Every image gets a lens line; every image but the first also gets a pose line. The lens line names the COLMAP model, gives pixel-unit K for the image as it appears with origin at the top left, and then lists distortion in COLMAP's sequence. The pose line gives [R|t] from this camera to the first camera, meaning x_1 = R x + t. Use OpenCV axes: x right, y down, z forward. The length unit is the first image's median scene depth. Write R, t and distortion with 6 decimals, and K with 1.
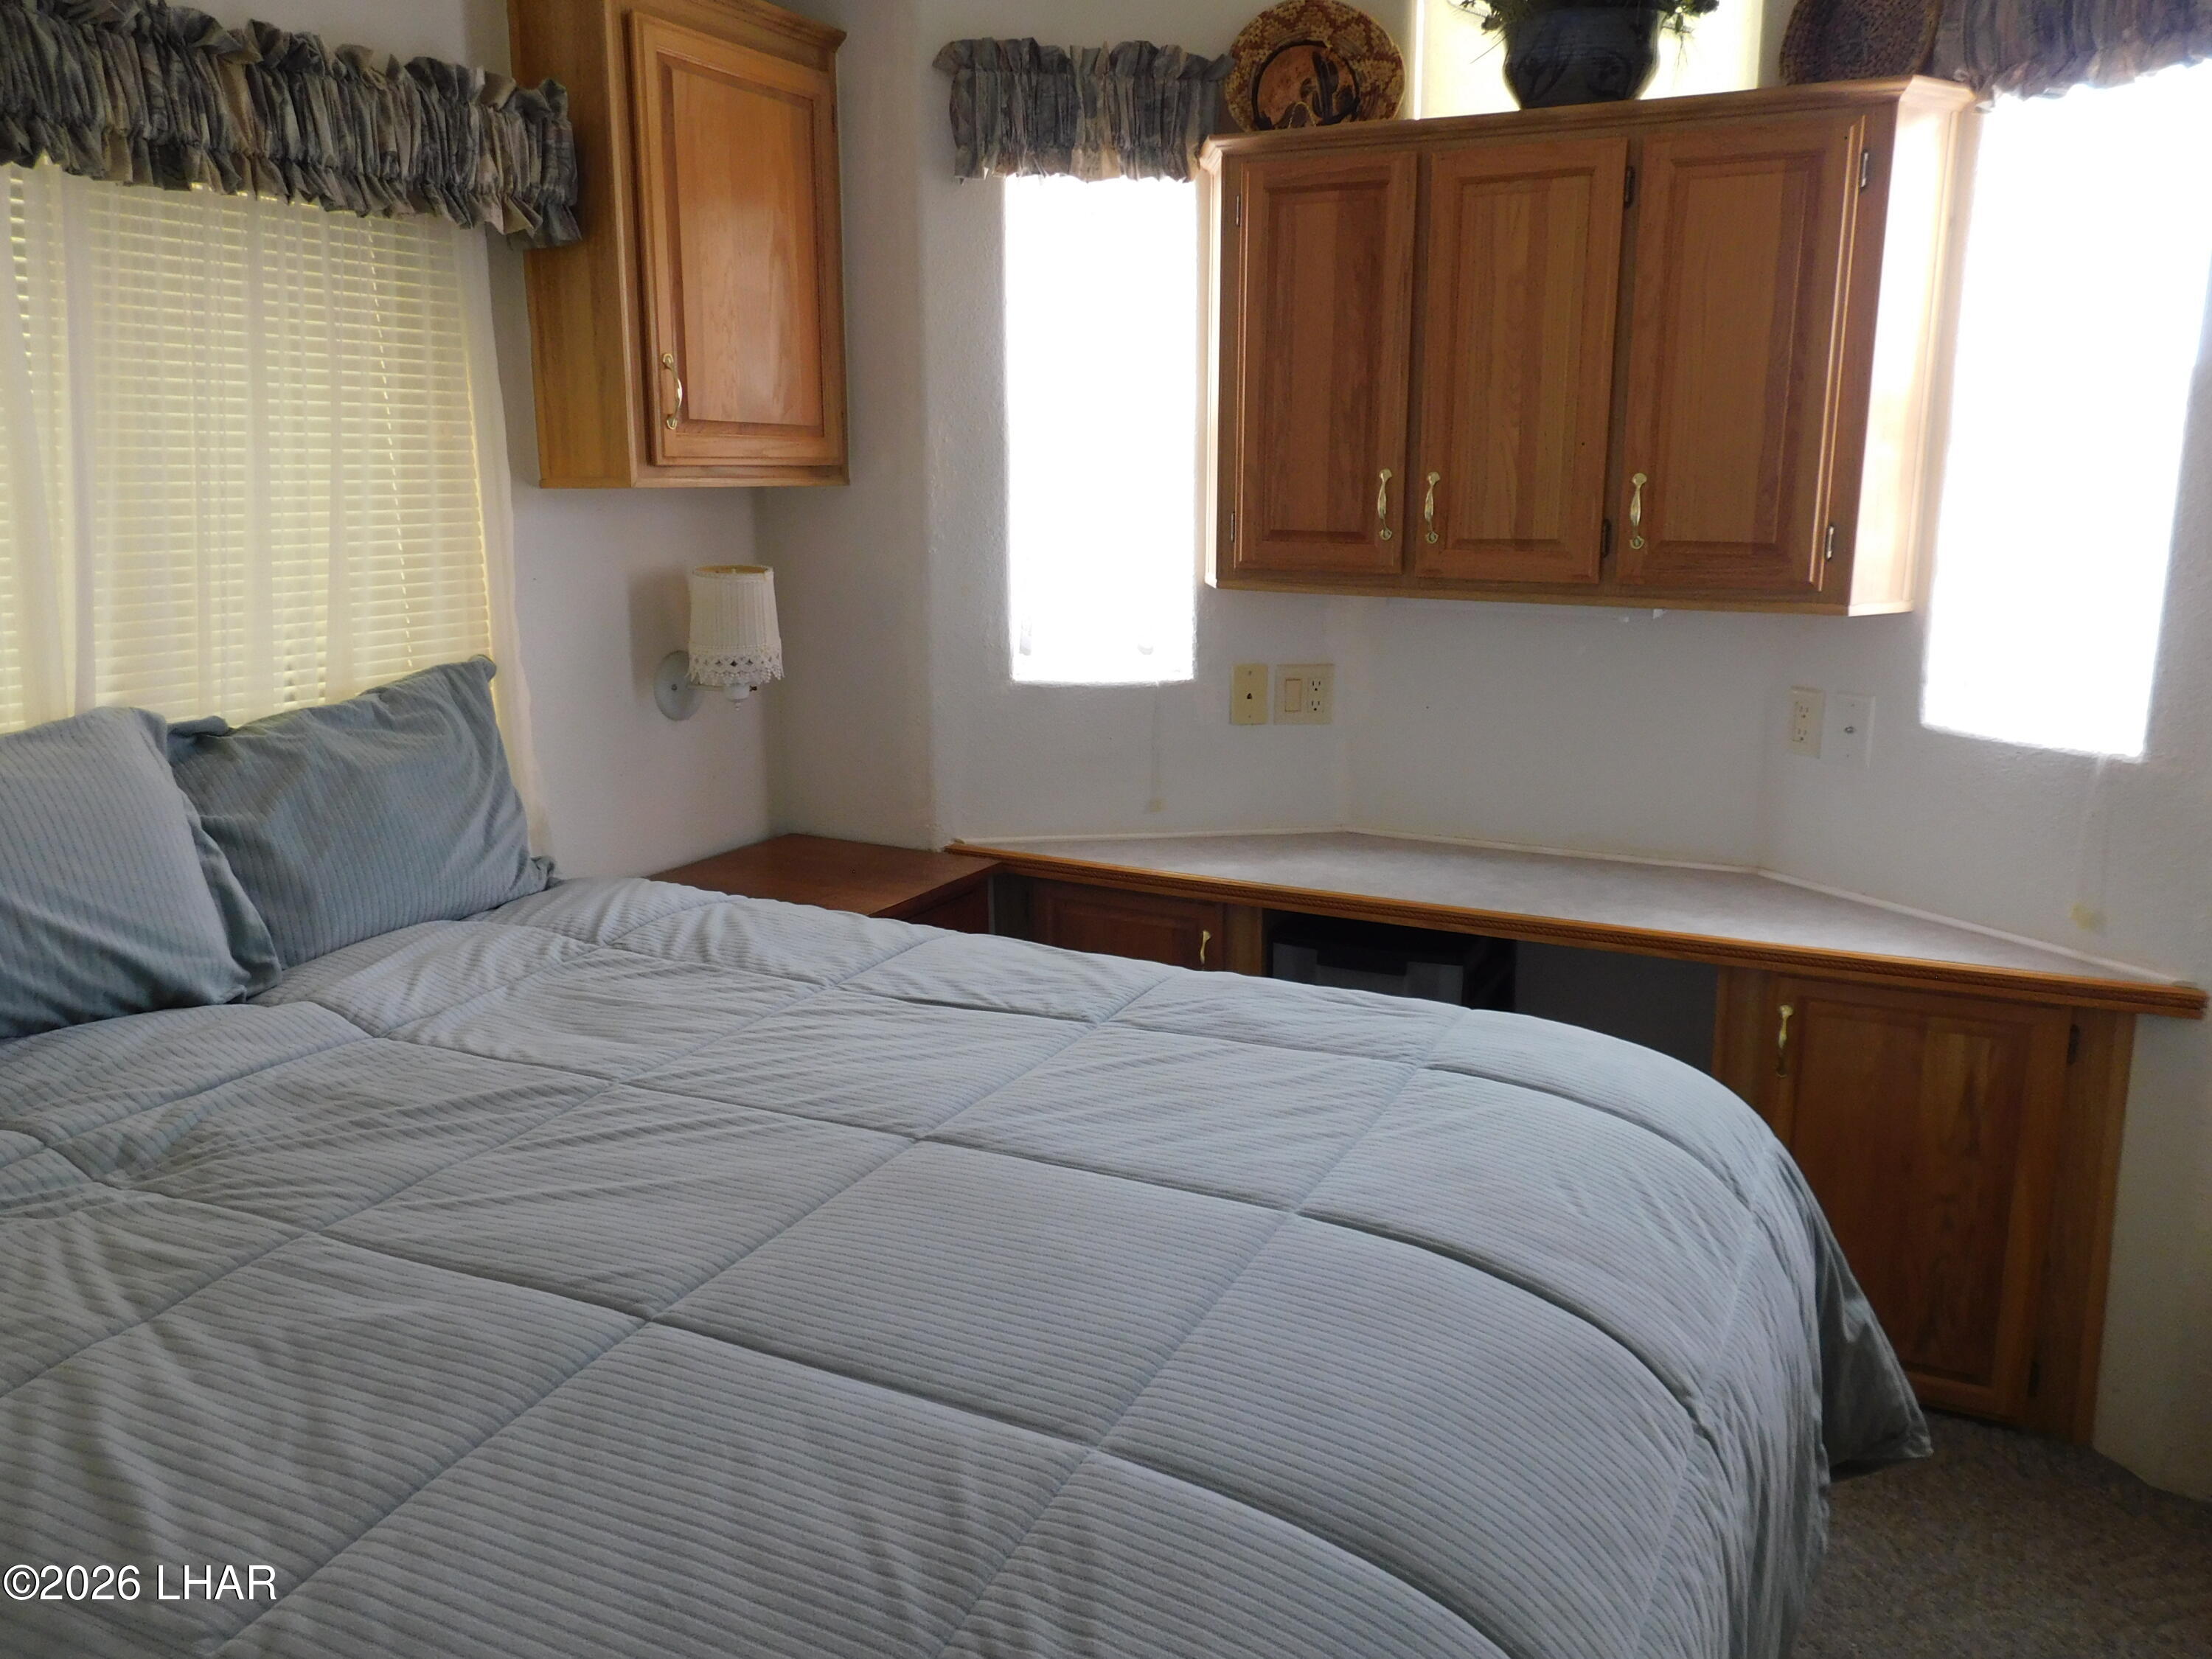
lens RADIAL K [[1680.3, 0, 1106.0], [0, 1680.3, 829.5], [0, 0, 1]] dist [-0.001741, 0.011240]
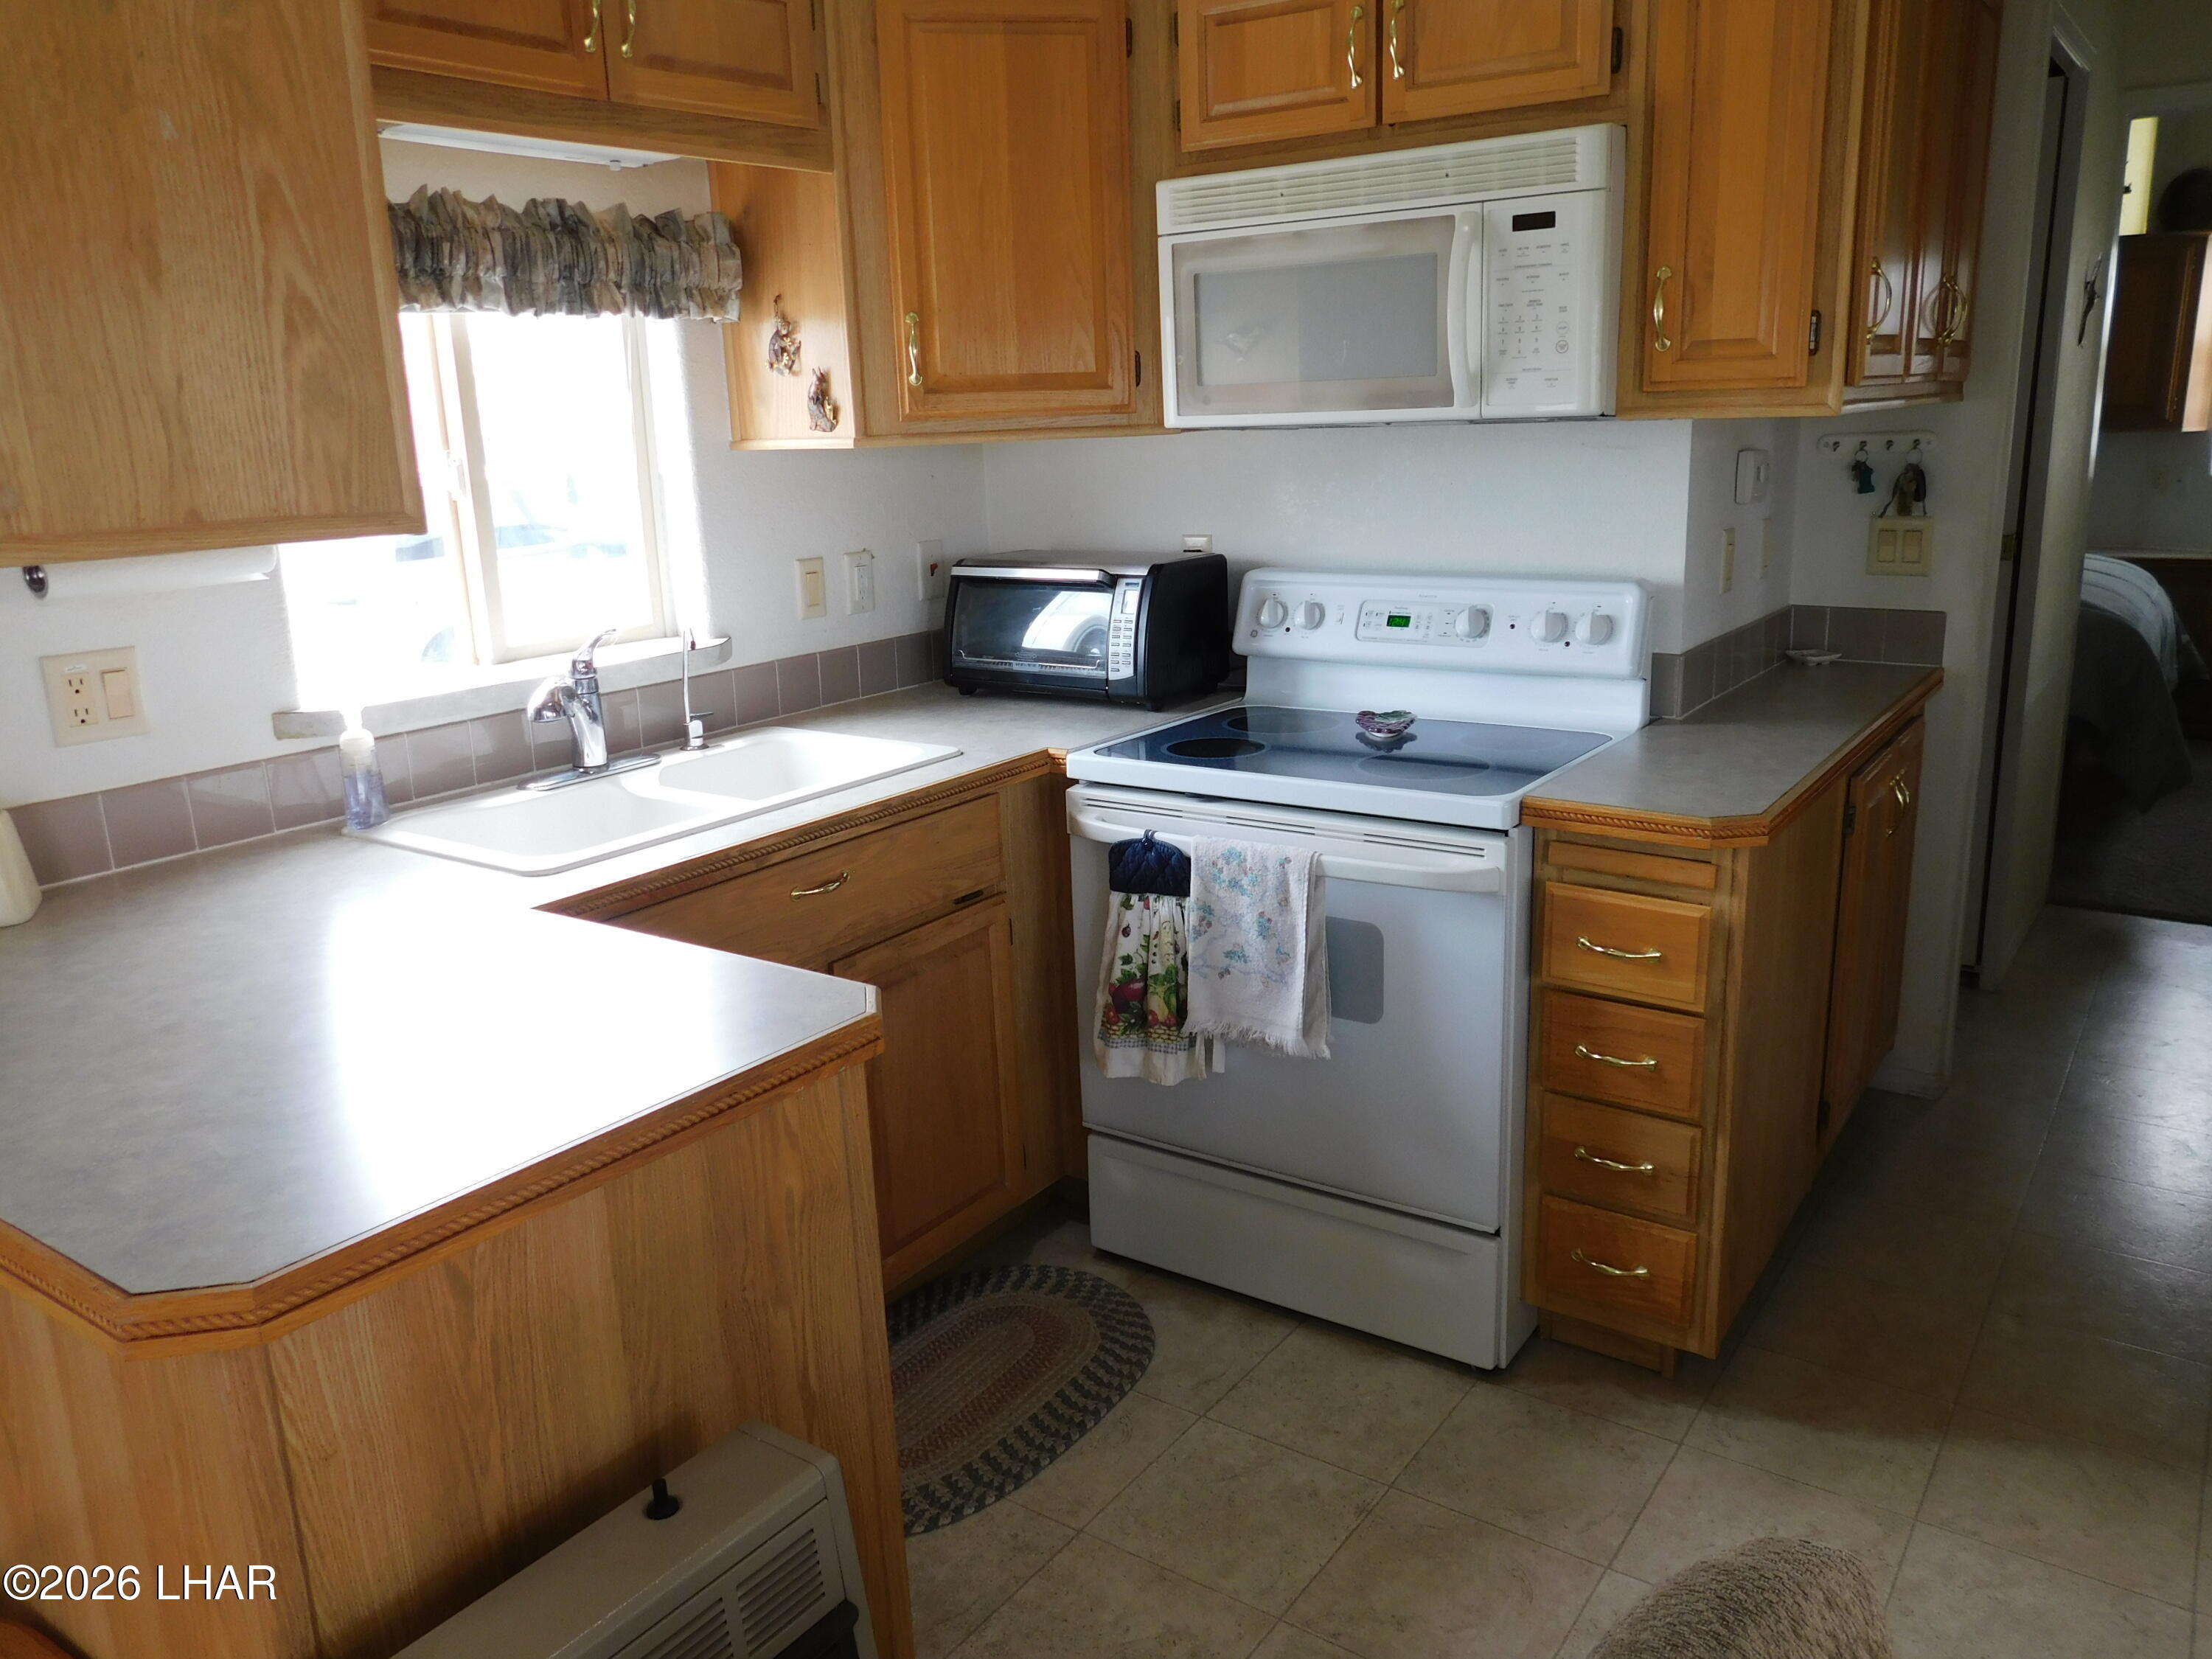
lens RADIAL K [[1625.6, 0, 1107.0], [0, 1625.6, 814.6], [0, 0, 1]] dist [-0.018859, 0.026311]
pose [[0.989819, 0.004566, -0.142256, -0.871480], [0.001097, 0.999211, 0.039709, 0.374278], [0.142325, -0.039461, 0.989033, -1.792899]]
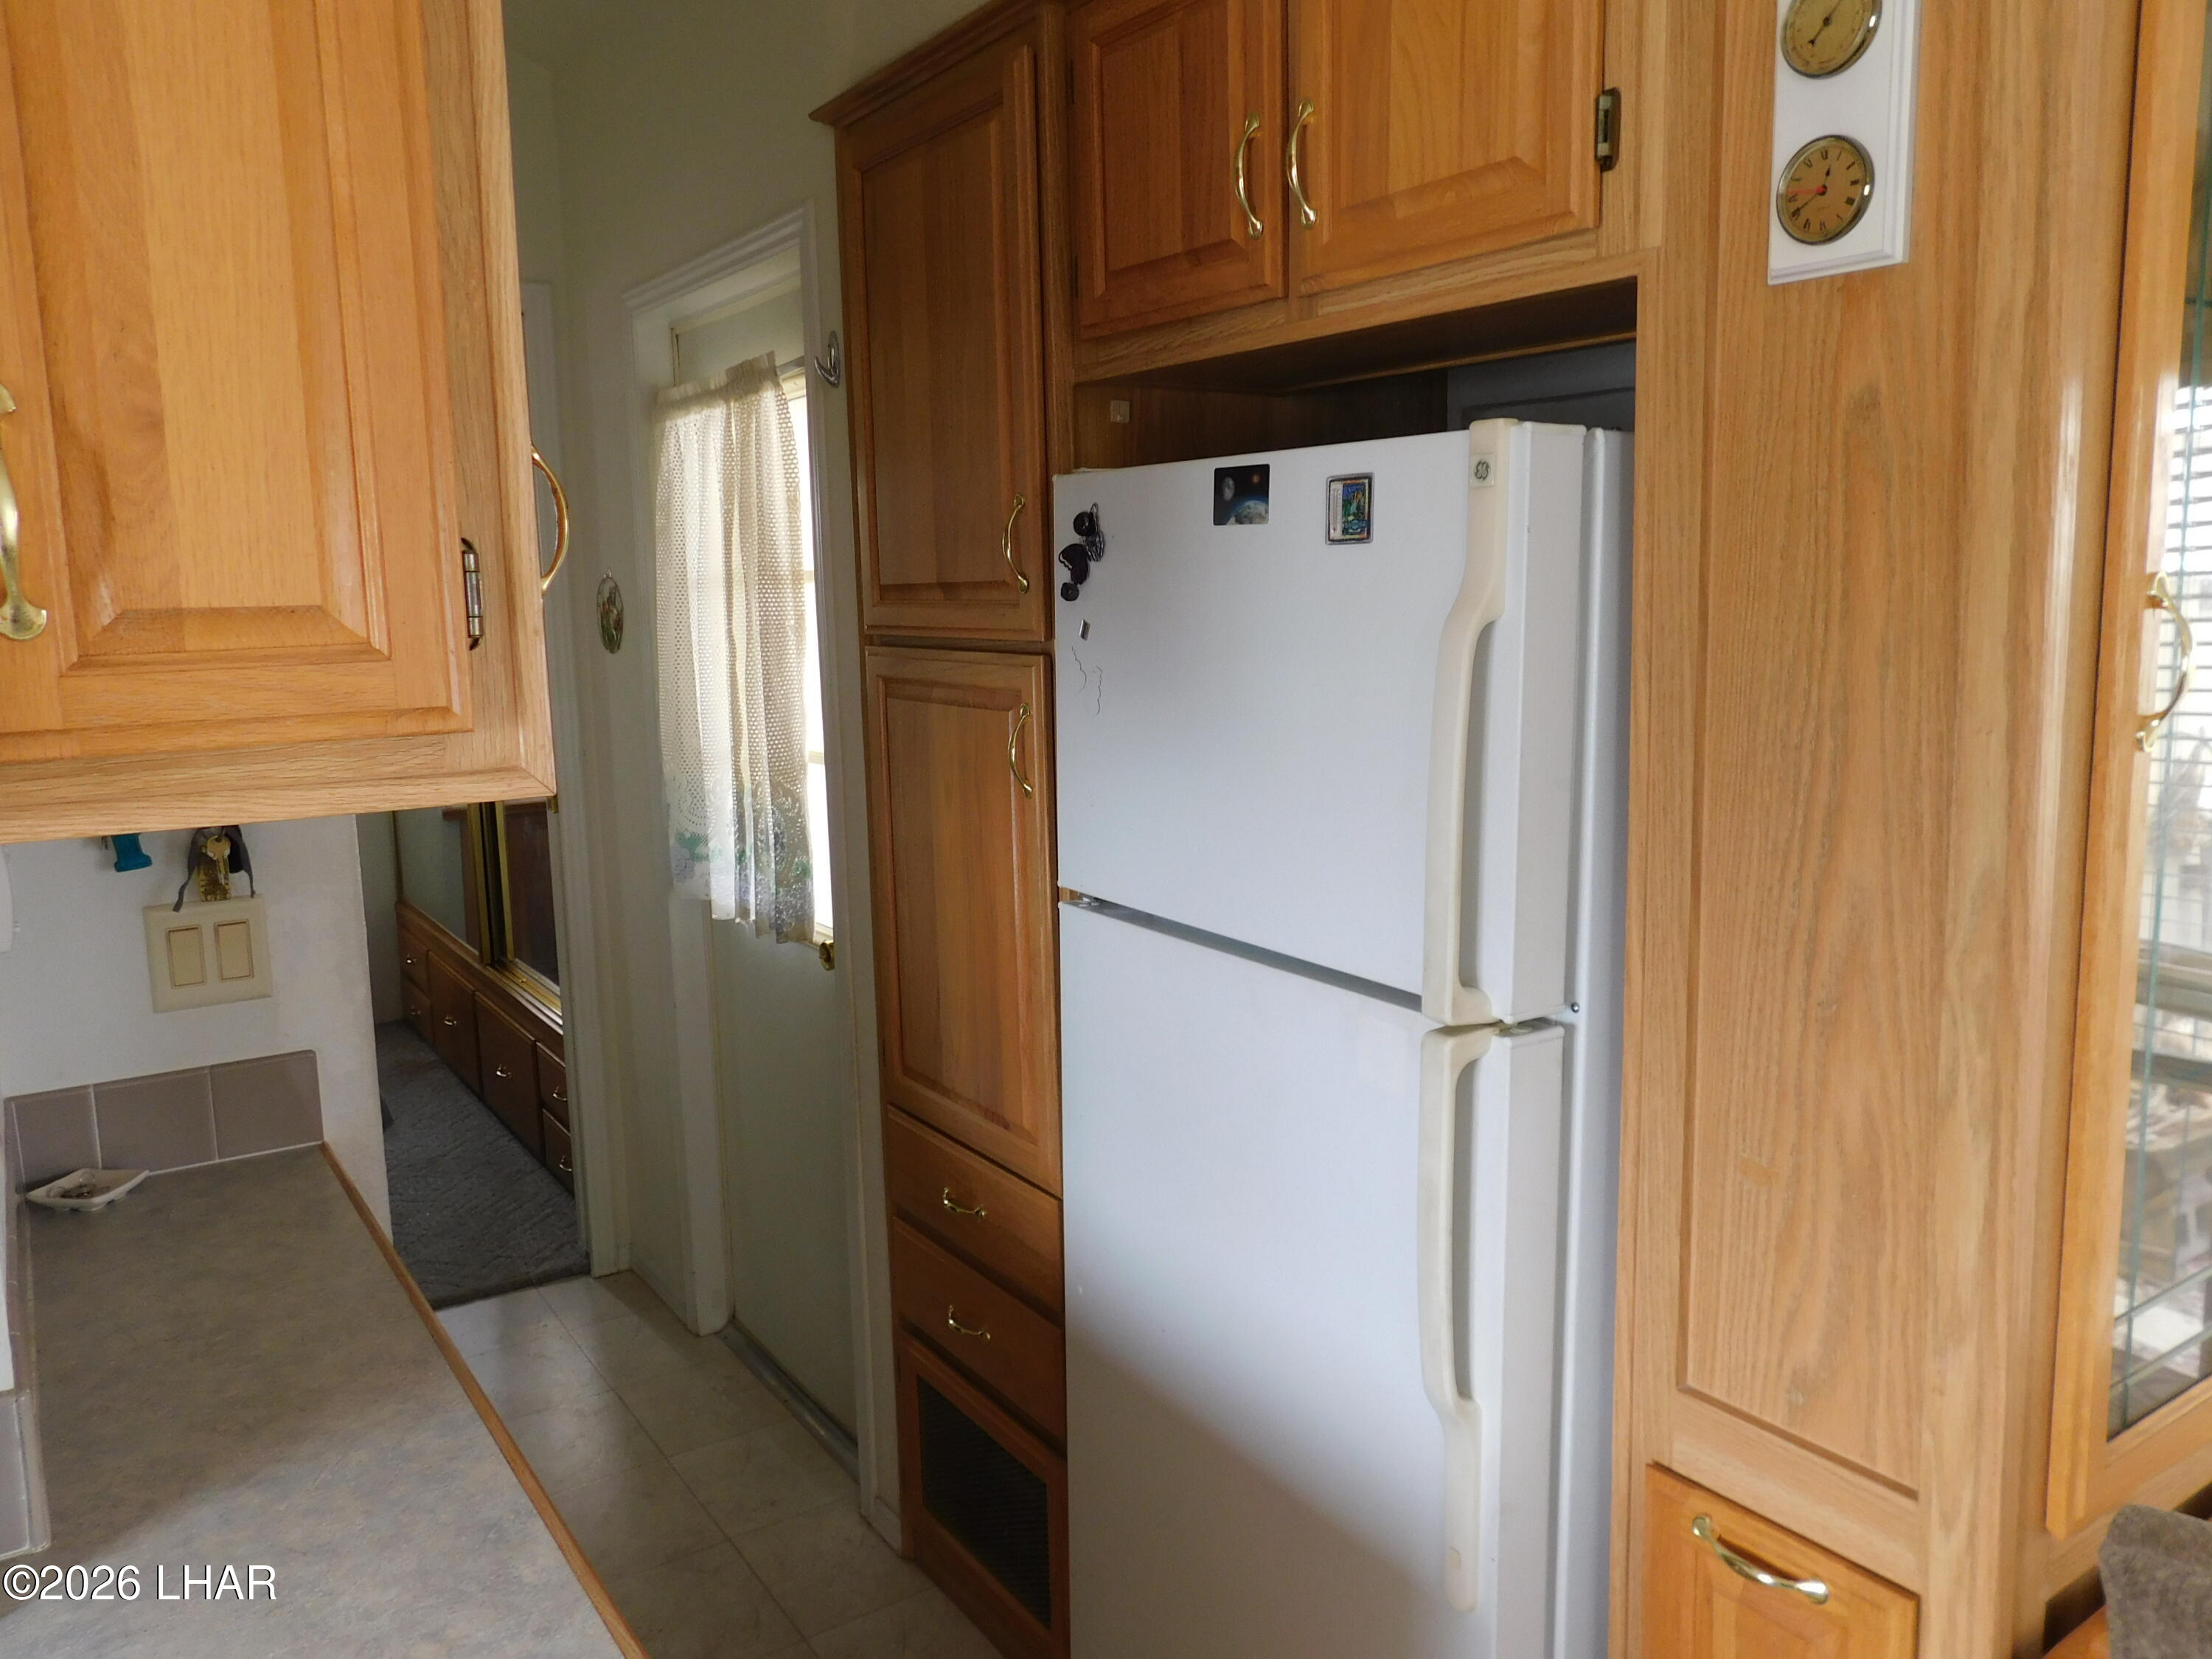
lens RADIAL K [[1628.4, 0, 1108.6], [0, 1628.4, 813.9], [0, 0, 1]] dist [-0.008280, 0.022910]
pose [[0.481263, -0.131256, 0.866694, -0.857107], [0.199566, 0.979168, 0.037473, 0.209895], [-0.853557, 0.154929, 0.497431, -1.146852]]
